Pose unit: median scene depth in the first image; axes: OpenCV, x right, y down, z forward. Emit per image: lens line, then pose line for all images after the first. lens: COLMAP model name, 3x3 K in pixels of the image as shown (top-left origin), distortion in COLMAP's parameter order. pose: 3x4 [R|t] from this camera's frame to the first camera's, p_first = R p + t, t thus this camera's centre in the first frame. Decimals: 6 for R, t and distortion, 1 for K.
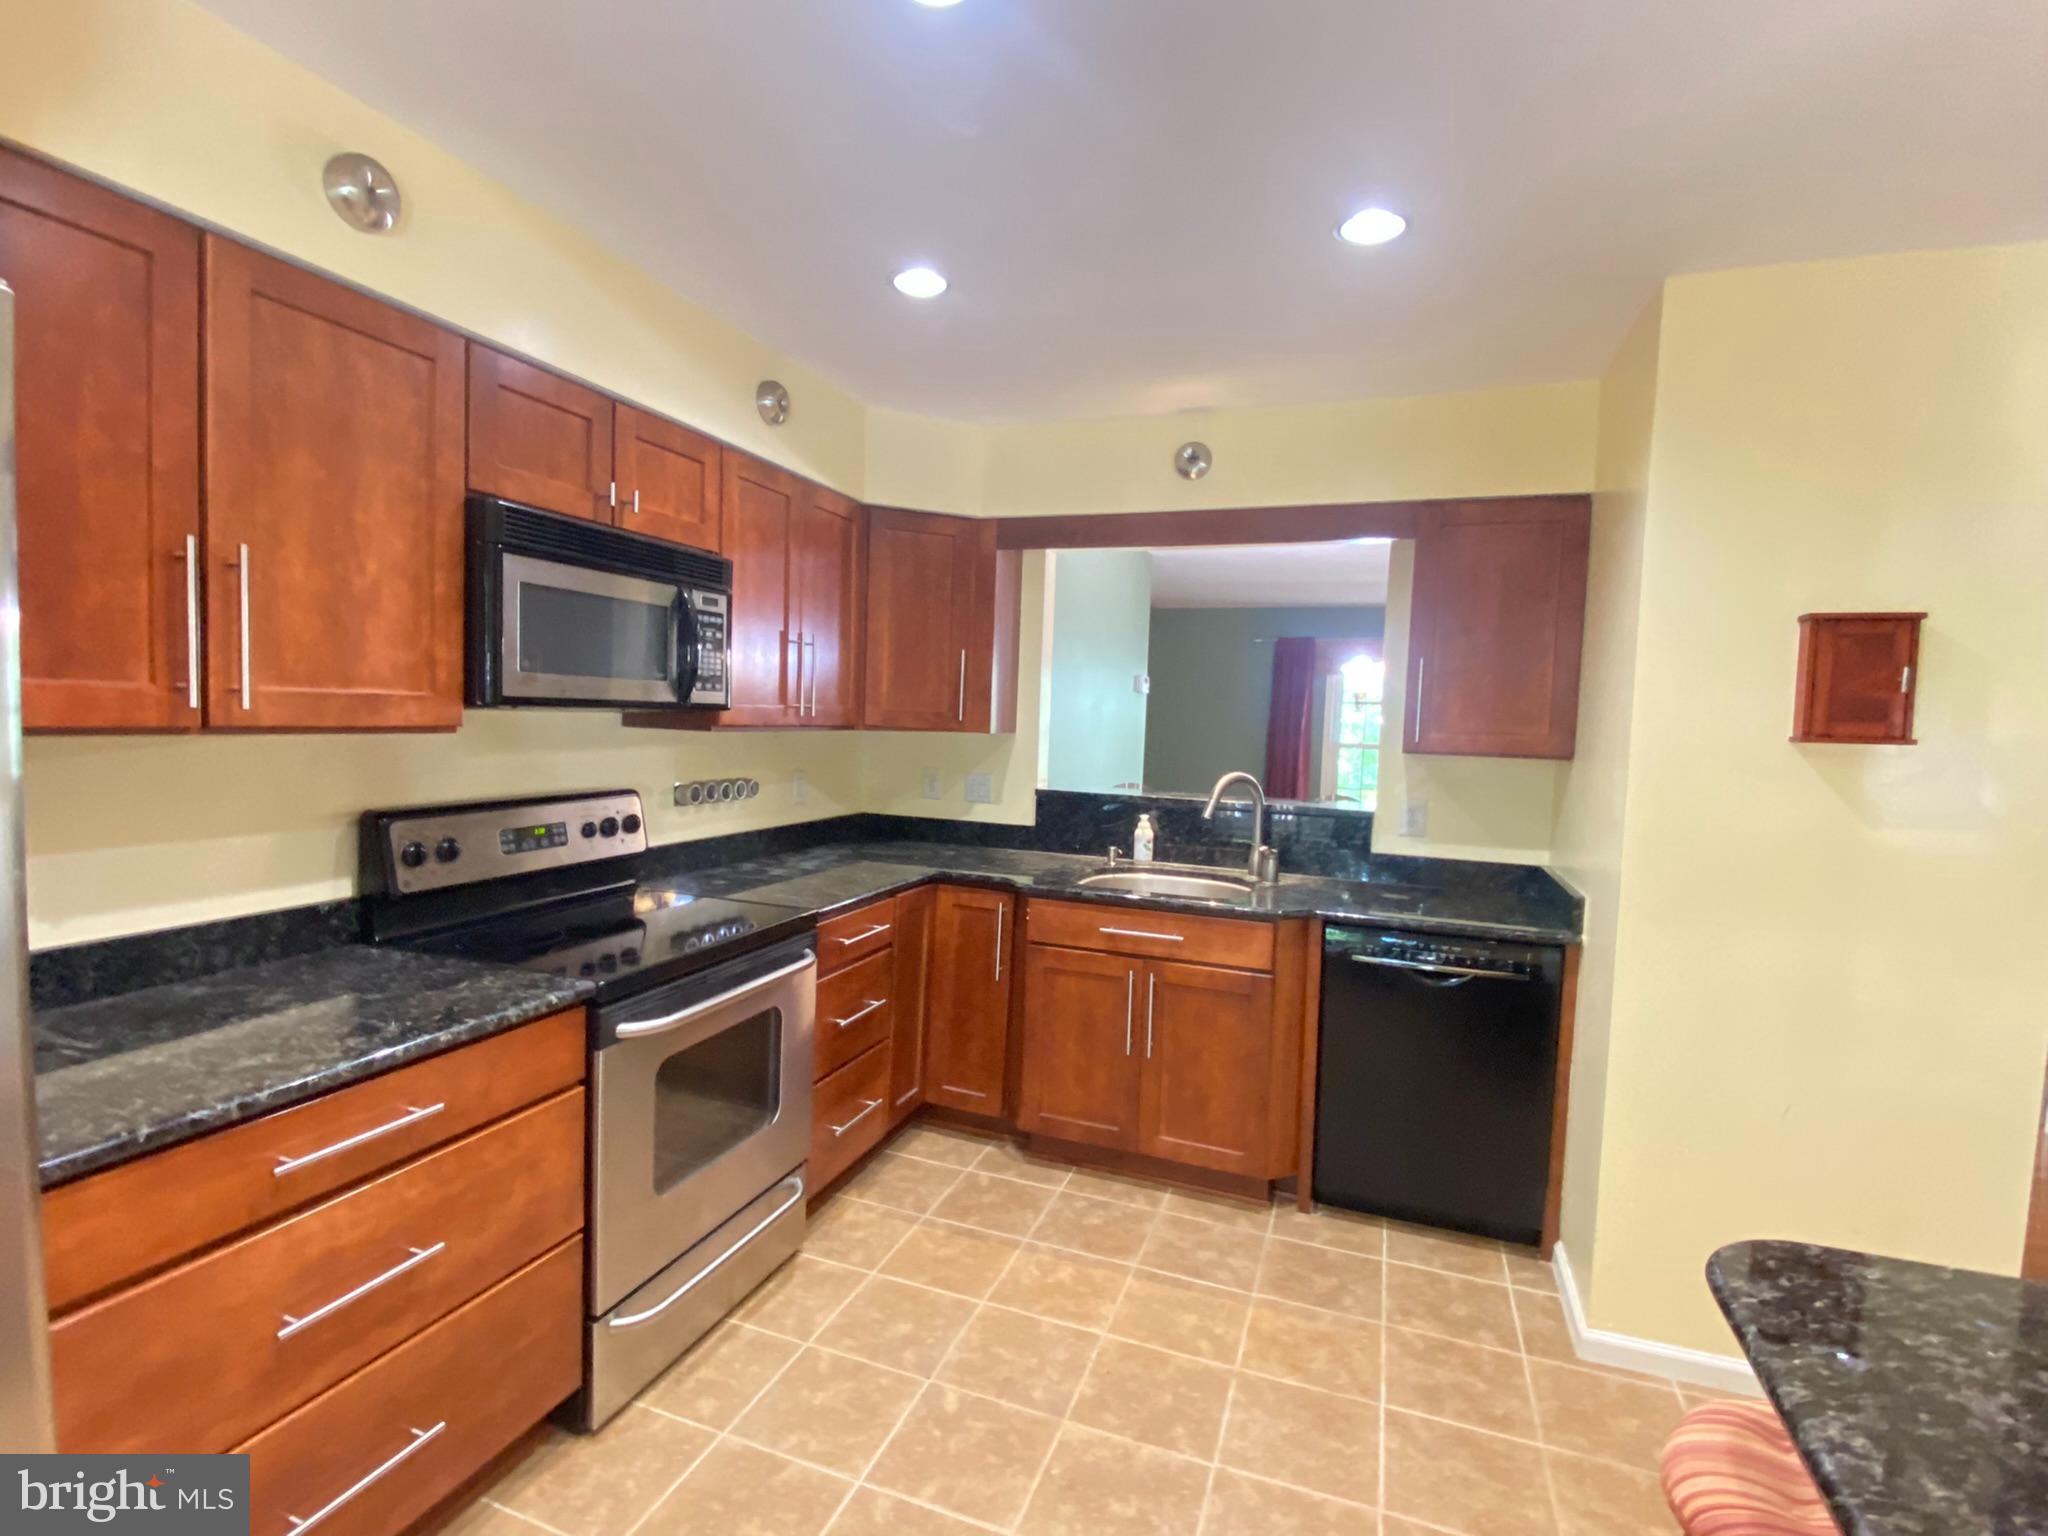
lens RADIAL K [[988.2, 0, 1020.9], [0, 988.2, 770.2], [0, 0, 1]] dist [0.066666, -0.055018]
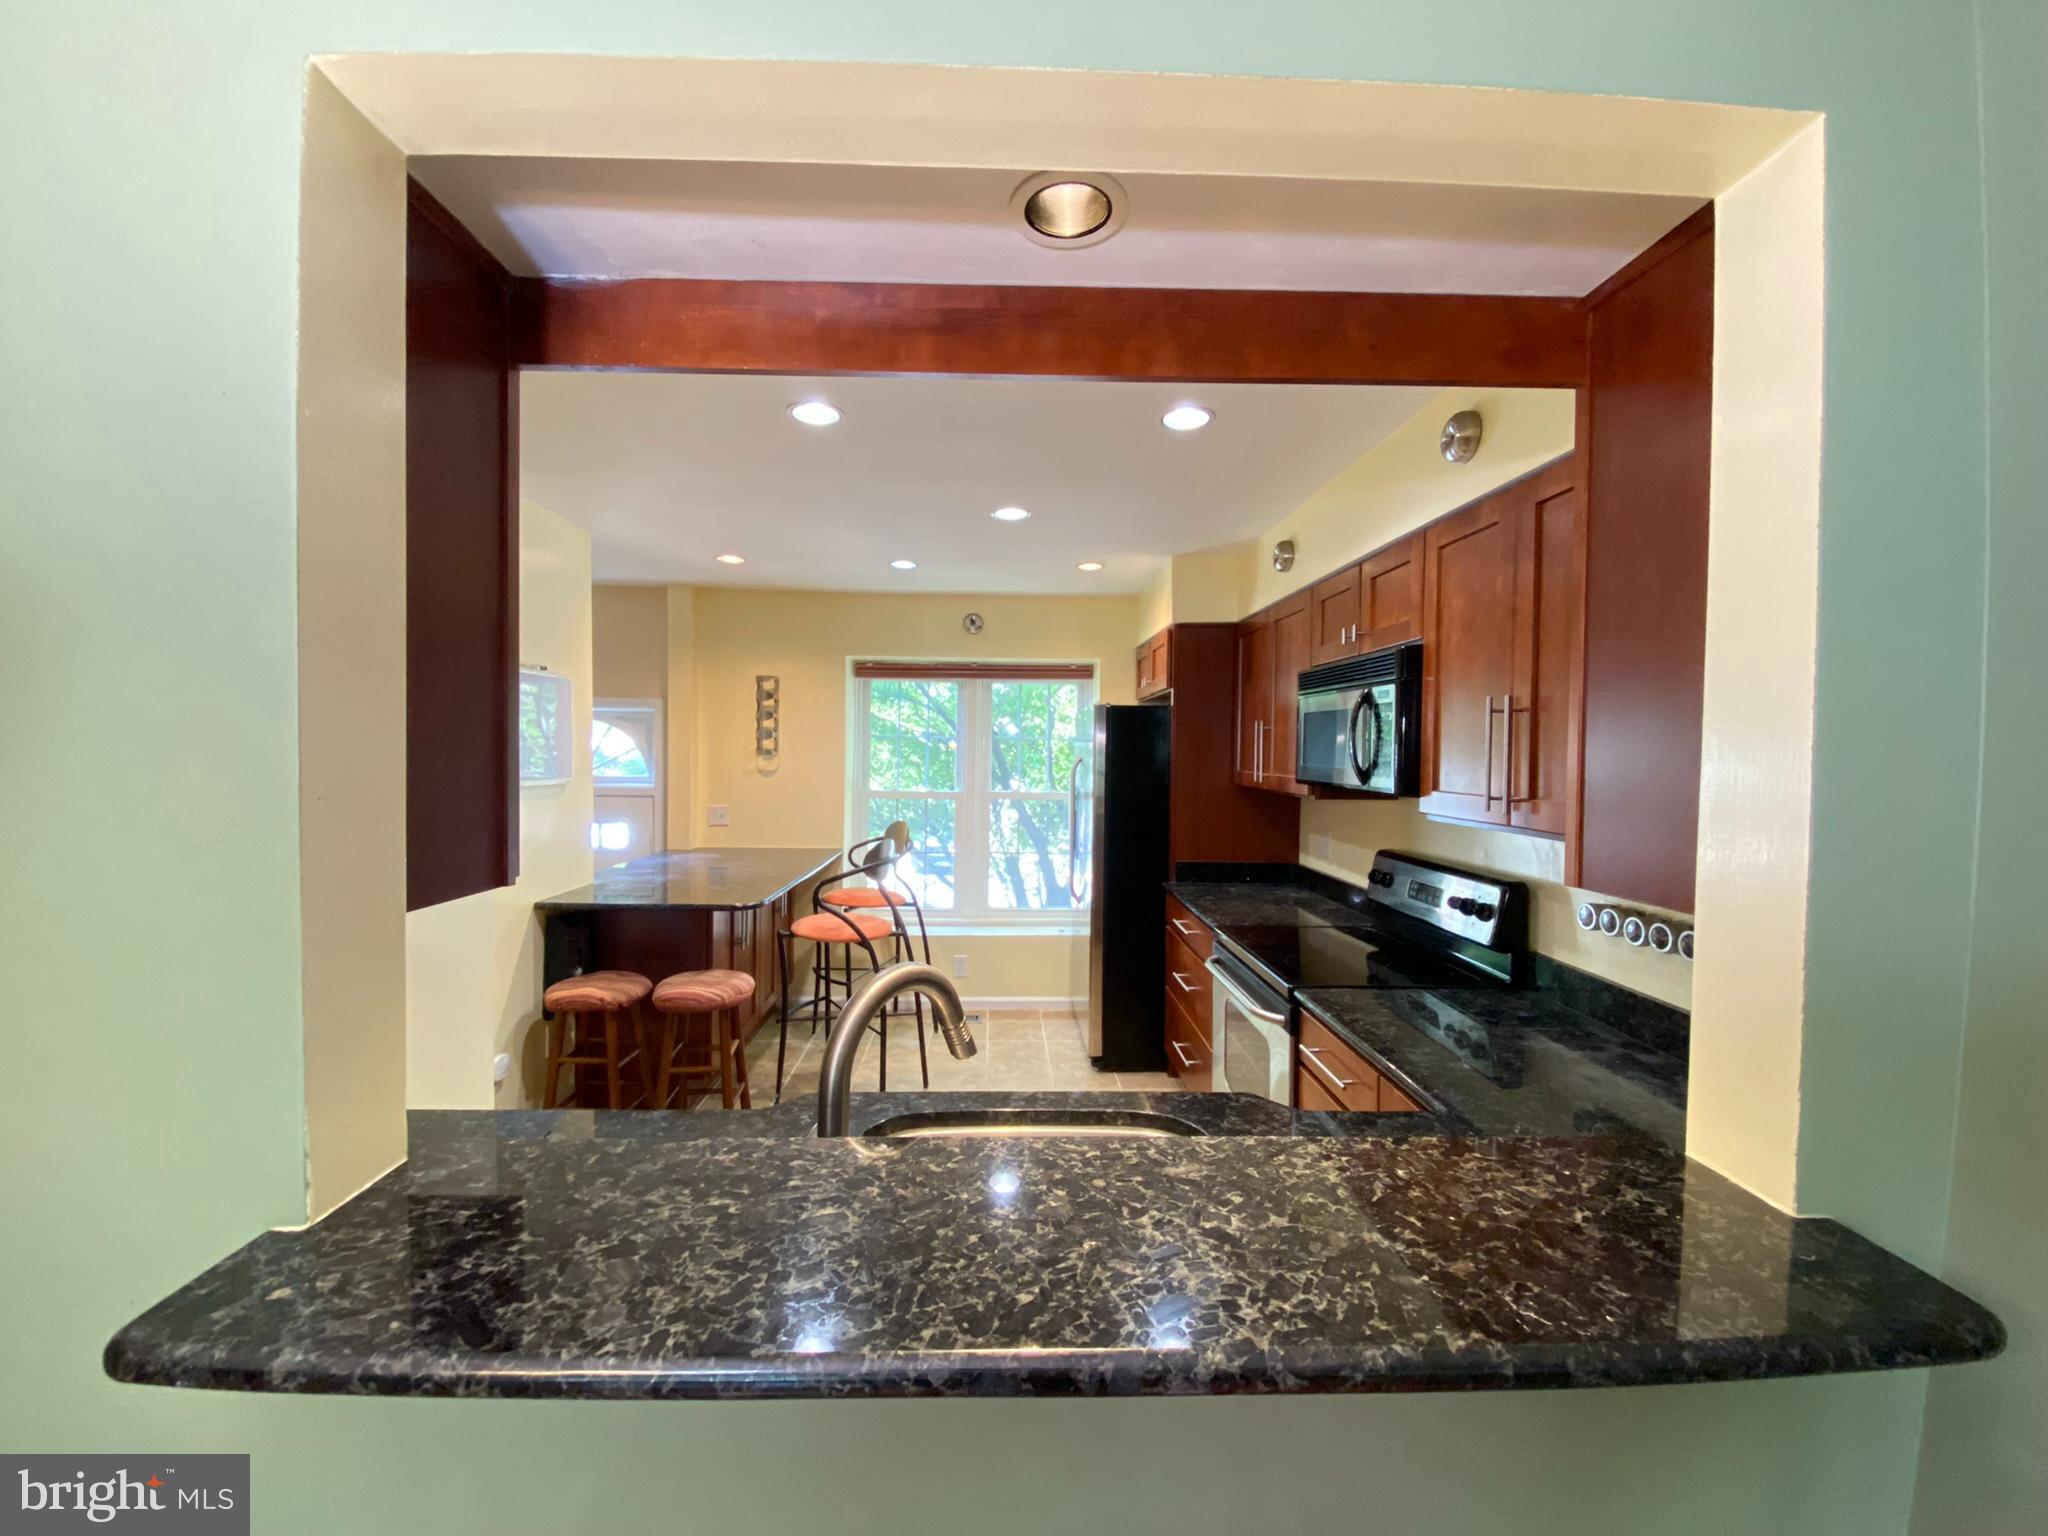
lens RADIAL K [[835.5, 0, 1017.6], [0, 835.5, 769.8], [0, 0, 1]] dist [0.040241, -0.024945]
pose [[-0.928109, -0.038843, -0.370276, 0.382789], [-0.069029, 0.995252, 0.068618, -0.119507], [0.365853, 0.089245, -0.926384, 1.666724]]
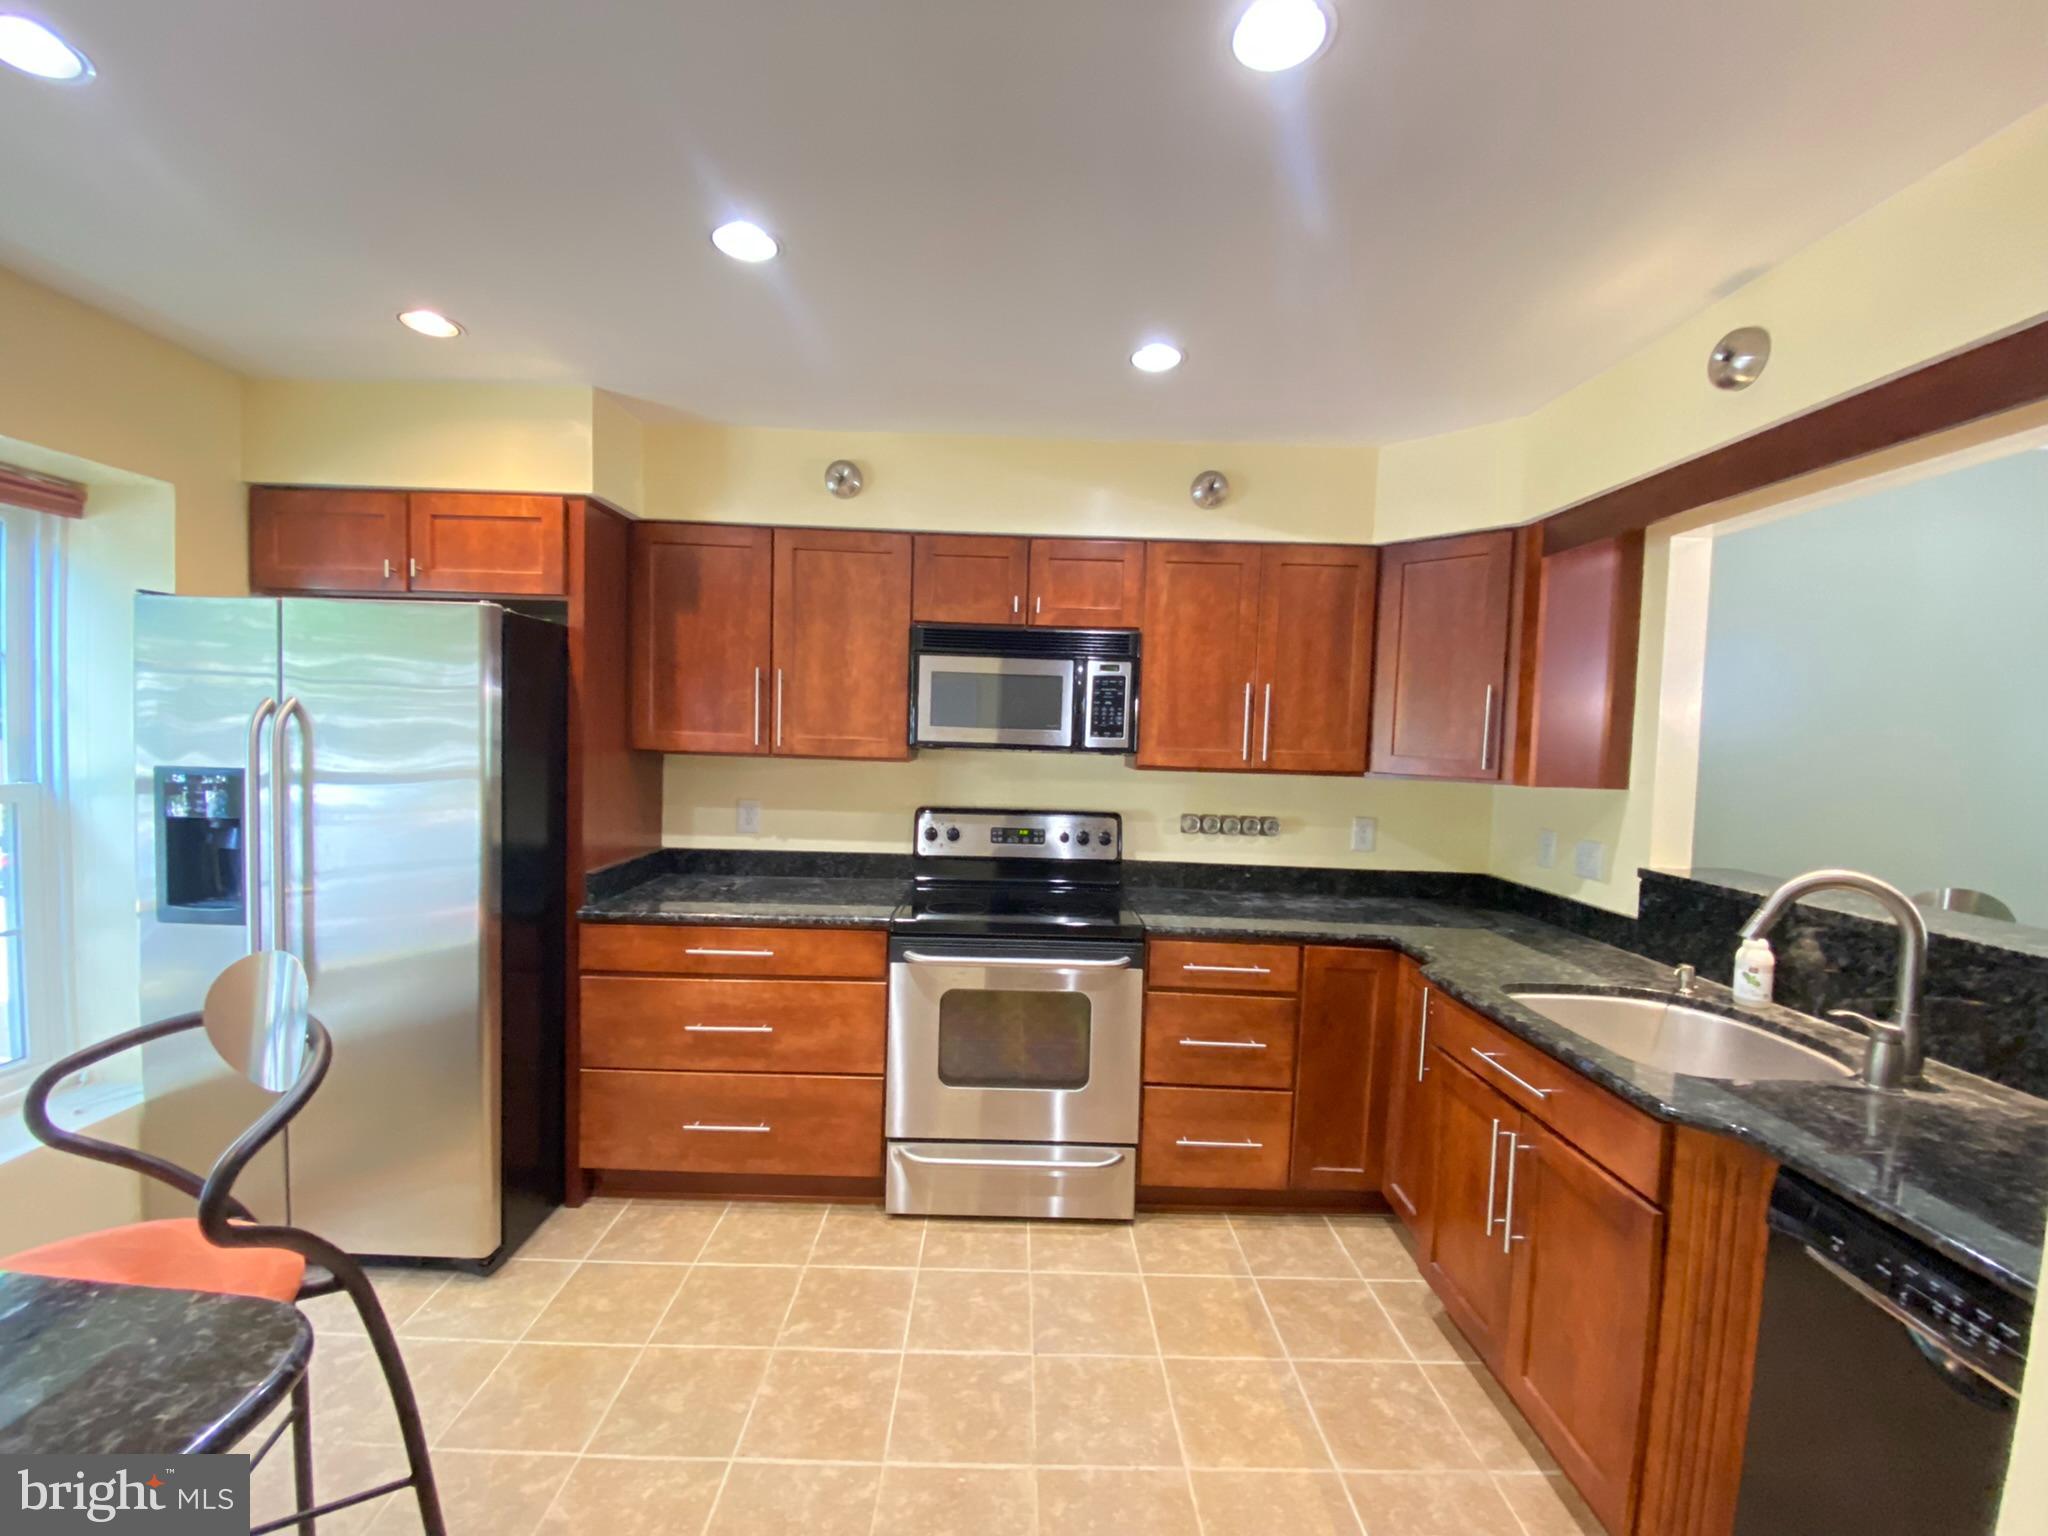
lens RADIAL K [[835.5, 0, 1017.6], [0, 835.5, 769.8], [0, 0, 1]] dist [0.040241, -0.024945]
pose [[0.353763, 0.015387, -0.935208, 0.637057], [-0.075472, 0.997074, -0.012144, -0.016152], [0.932285, 0.074878, 0.353890, 0.508354]]
